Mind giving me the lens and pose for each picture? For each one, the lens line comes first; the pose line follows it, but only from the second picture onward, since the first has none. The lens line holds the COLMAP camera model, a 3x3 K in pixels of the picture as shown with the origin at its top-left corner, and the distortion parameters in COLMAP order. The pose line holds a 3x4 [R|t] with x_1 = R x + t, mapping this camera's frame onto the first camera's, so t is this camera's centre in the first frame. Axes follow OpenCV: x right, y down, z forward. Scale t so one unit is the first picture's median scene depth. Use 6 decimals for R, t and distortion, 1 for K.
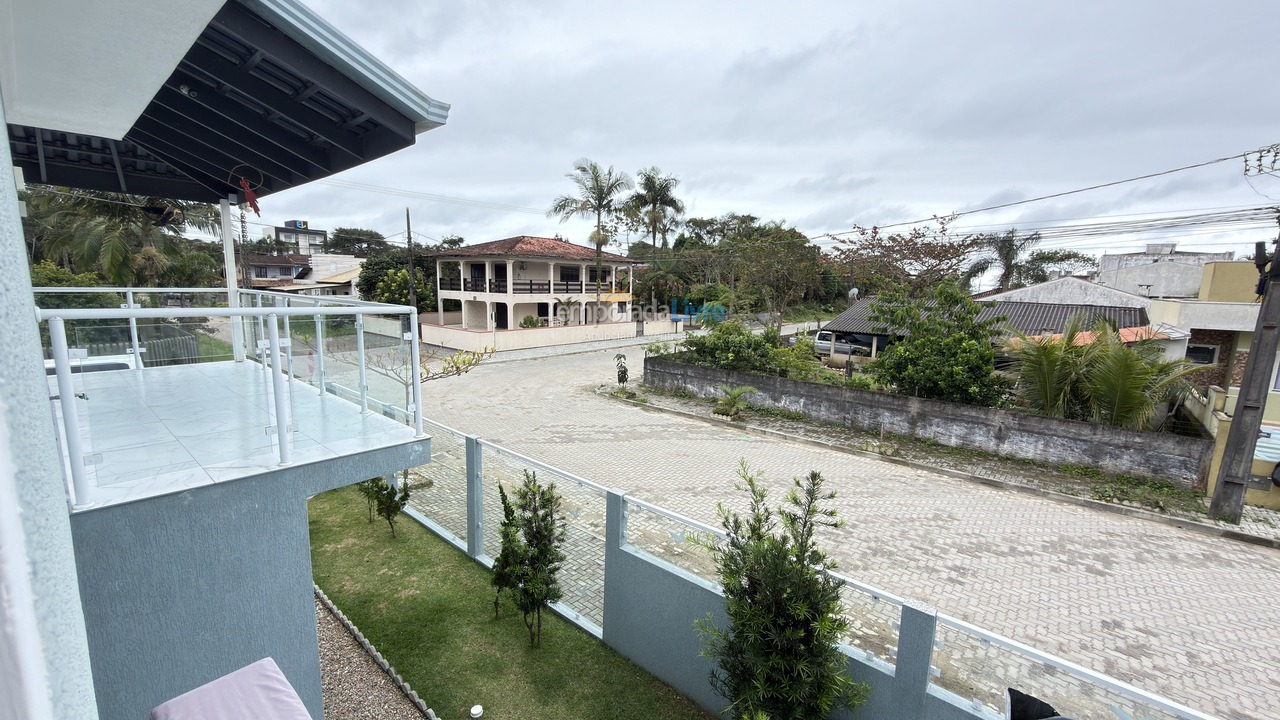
lens RADIAL K [[510.6, 0, 640.4], [0, 510.6, 362.2], [0, 0, 1]] dist [-0.000028, 0.000181]
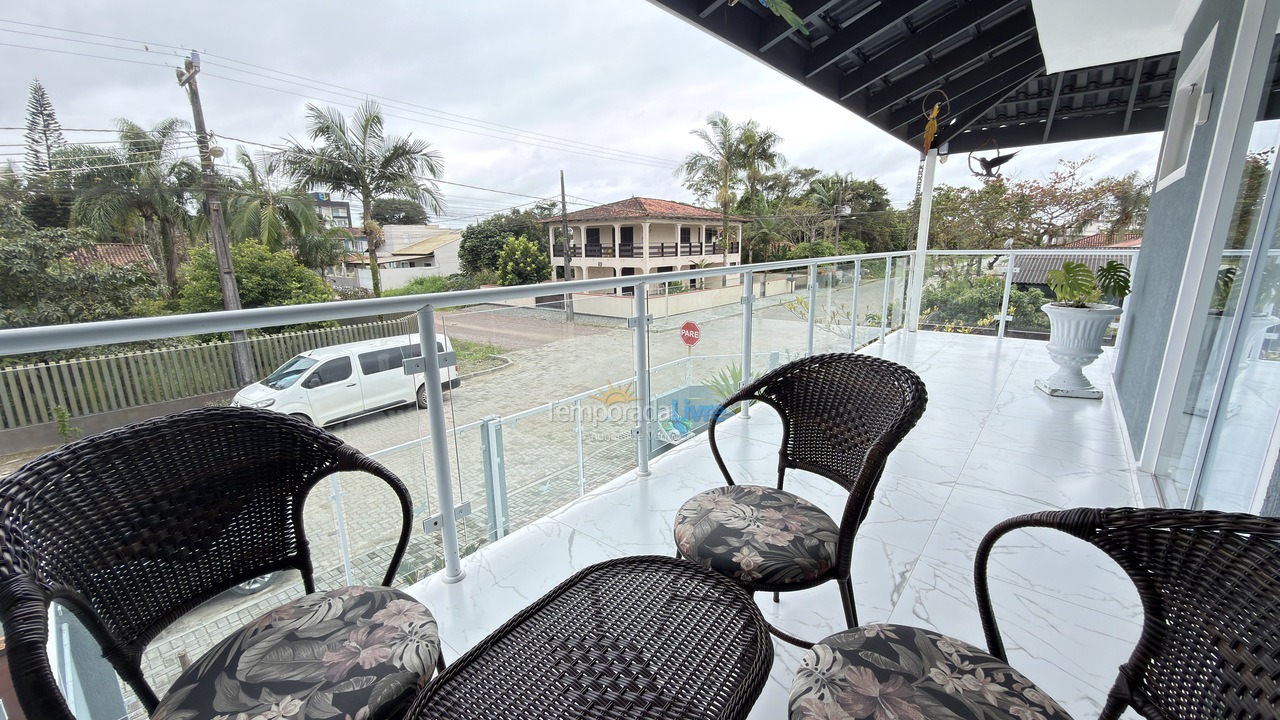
lens RADIAL K [[510.6, 0, 637.6], [0, 510.6, 363.7], [0, 0, 1]] dist [-0.000028, 0.000181]
pose [[0.999262, -0.038399, -0.000226, -0.251073], [0.038309, 0.996481, 0.074549, -0.005230], [-0.002638, -0.074503, 0.997217, 0.009853]]
